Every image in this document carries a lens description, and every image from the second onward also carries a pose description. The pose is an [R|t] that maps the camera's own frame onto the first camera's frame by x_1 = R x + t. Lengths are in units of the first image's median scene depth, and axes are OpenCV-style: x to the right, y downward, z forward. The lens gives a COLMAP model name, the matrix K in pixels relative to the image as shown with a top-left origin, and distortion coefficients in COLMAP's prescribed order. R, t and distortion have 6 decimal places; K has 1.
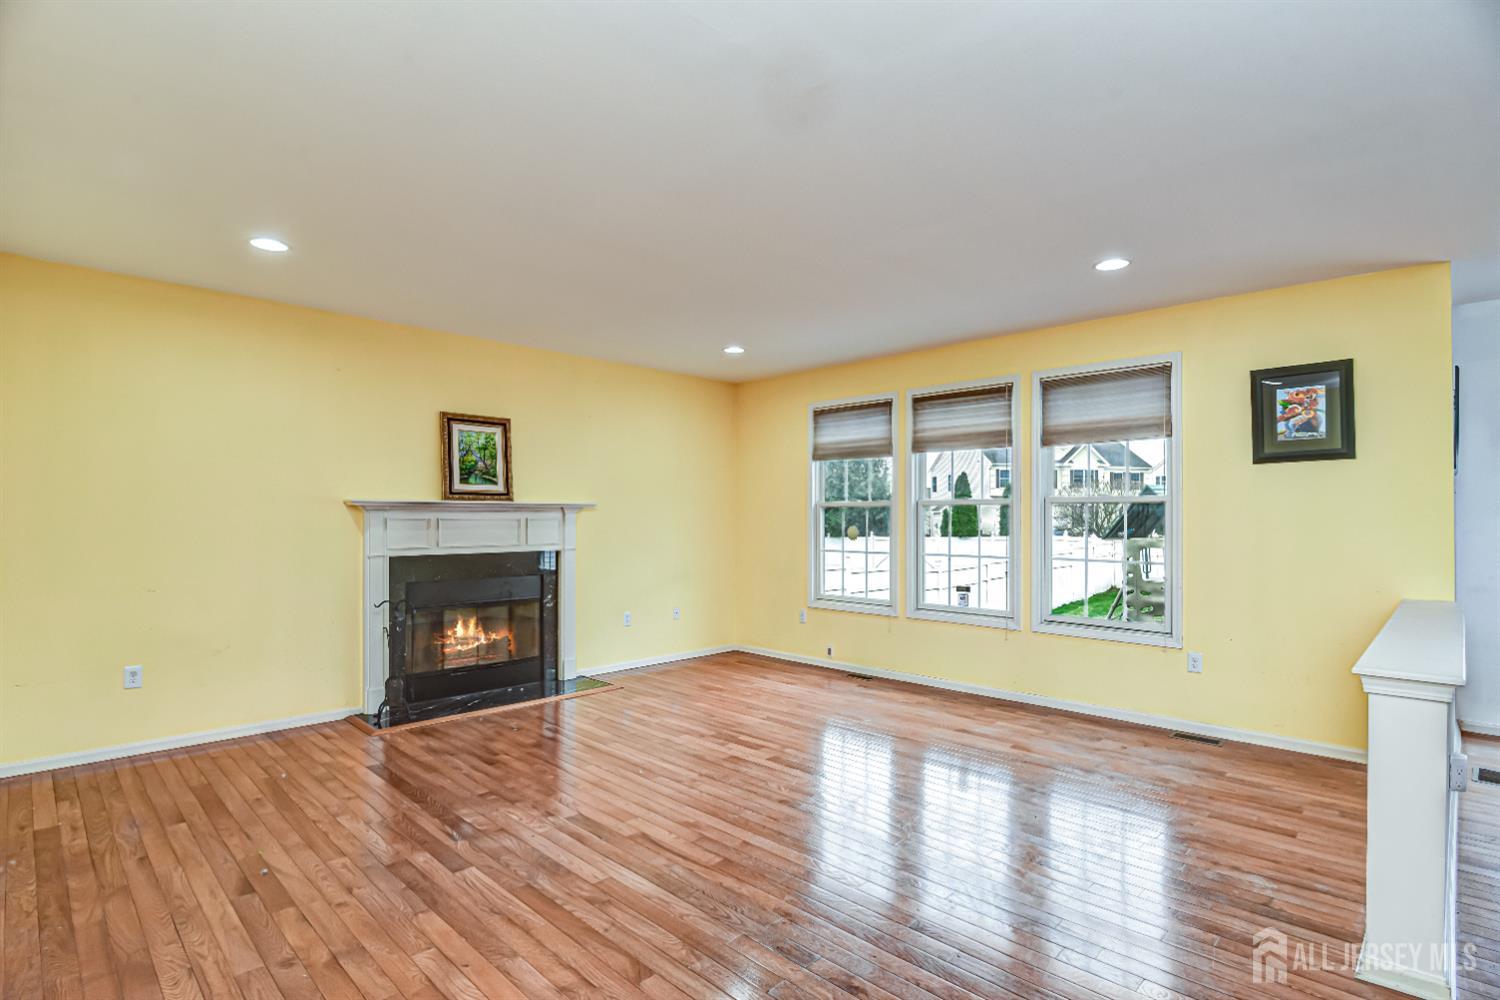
lens RADIAL K [[740.9, 0, 759.0], [0, 740.9, 514.3], [0, 0, 1]] dist [-0.017706, 0.000819]
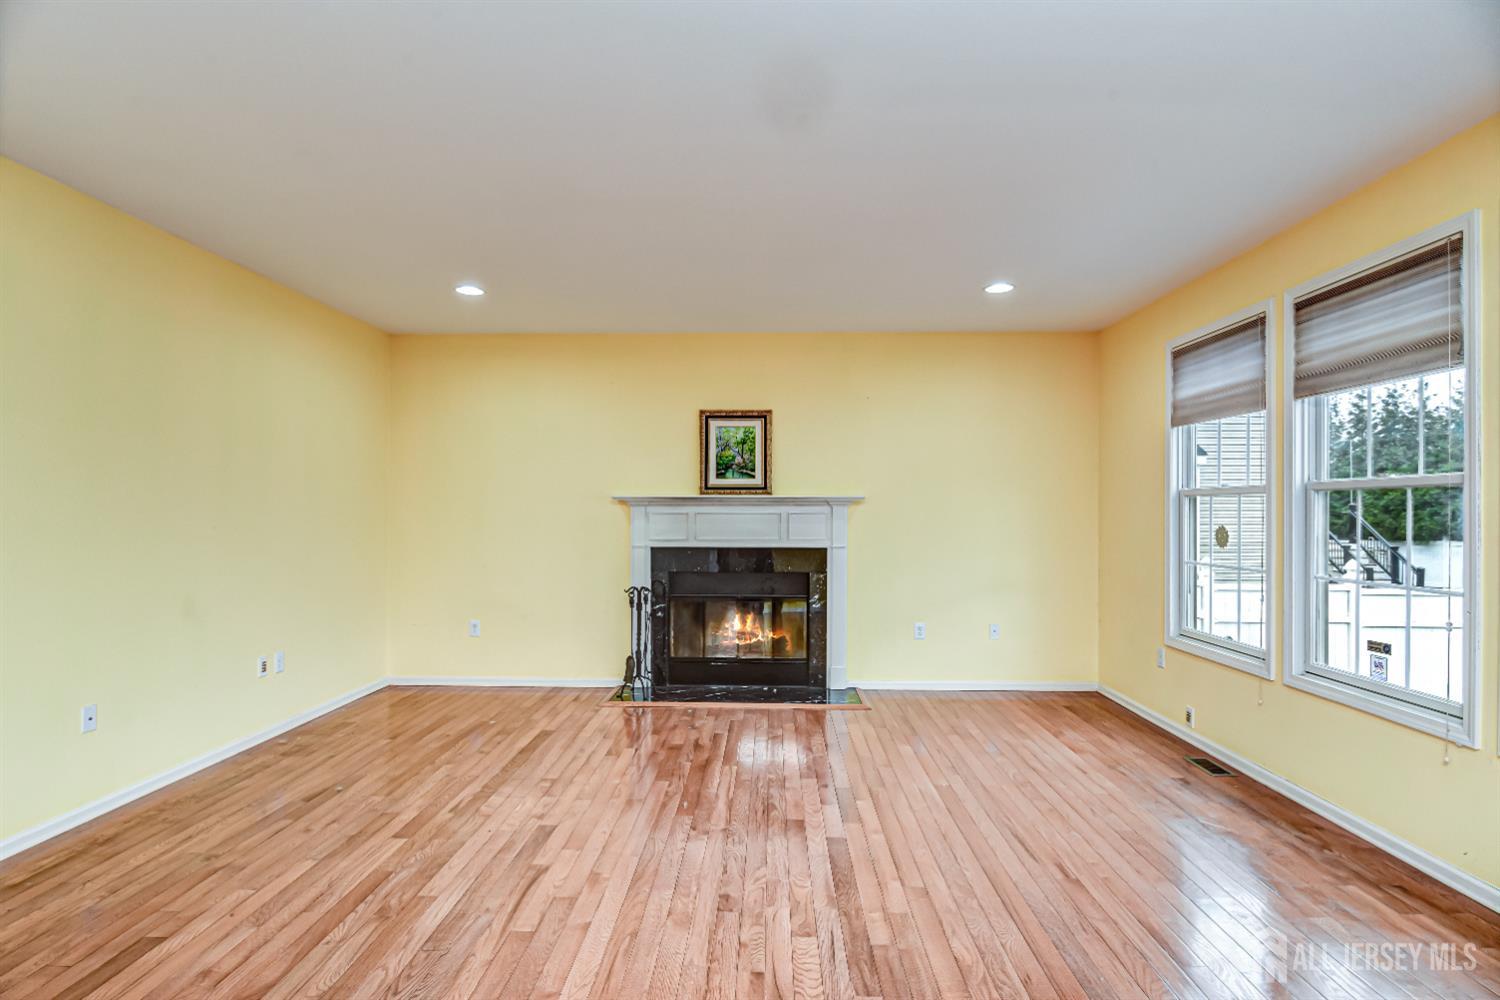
lens RADIAL K [[740.9, 0, 751.5], [0, 740.9, 509.0], [0, 0, 1]] dist [-0.017706, 0.000819]
pose [[0.673545, -0.002583, -0.739142, 0.386524], [0.002681, 0.999996, -0.001051, 0.001998], [0.739142, -0.001274, 0.673549, 0.341891]]
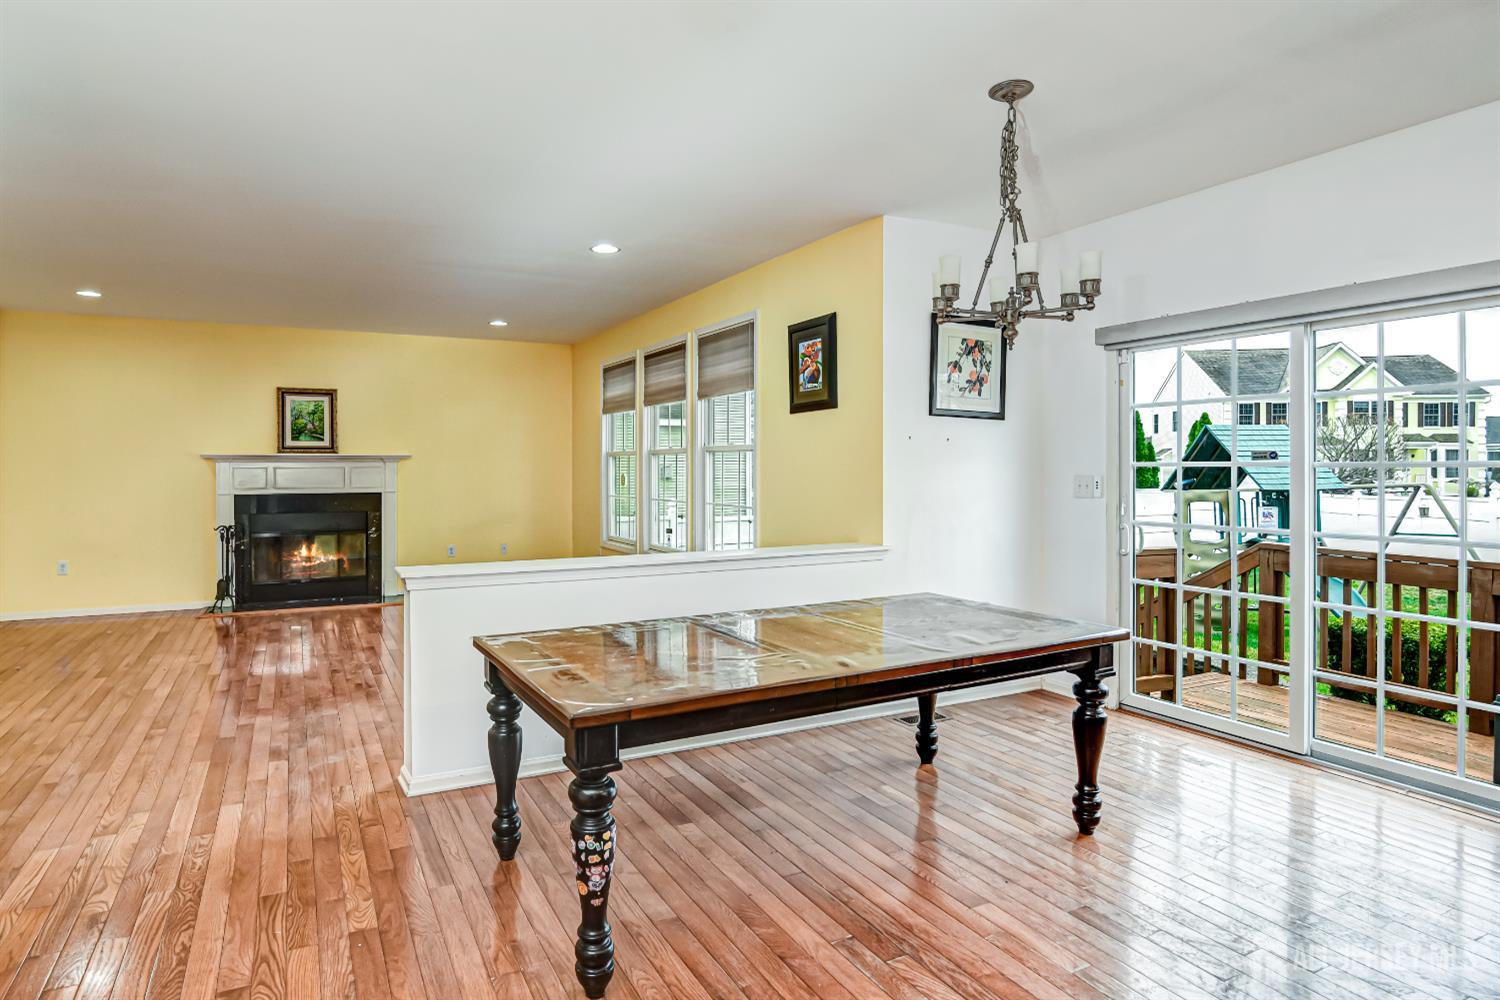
lens RADIAL K [[821.0, 0, 693.7], [0, 821.0, 473.2], [0, 0, 1]] dist [-0.024179, -0.001240]
pose [[0.938533, 0.000727, -0.345189, 0.780090], [0.004201, 0.999900, 0.013527, 0.000183], [0.345165, -0.014146, 0.938436, -0.130431]]
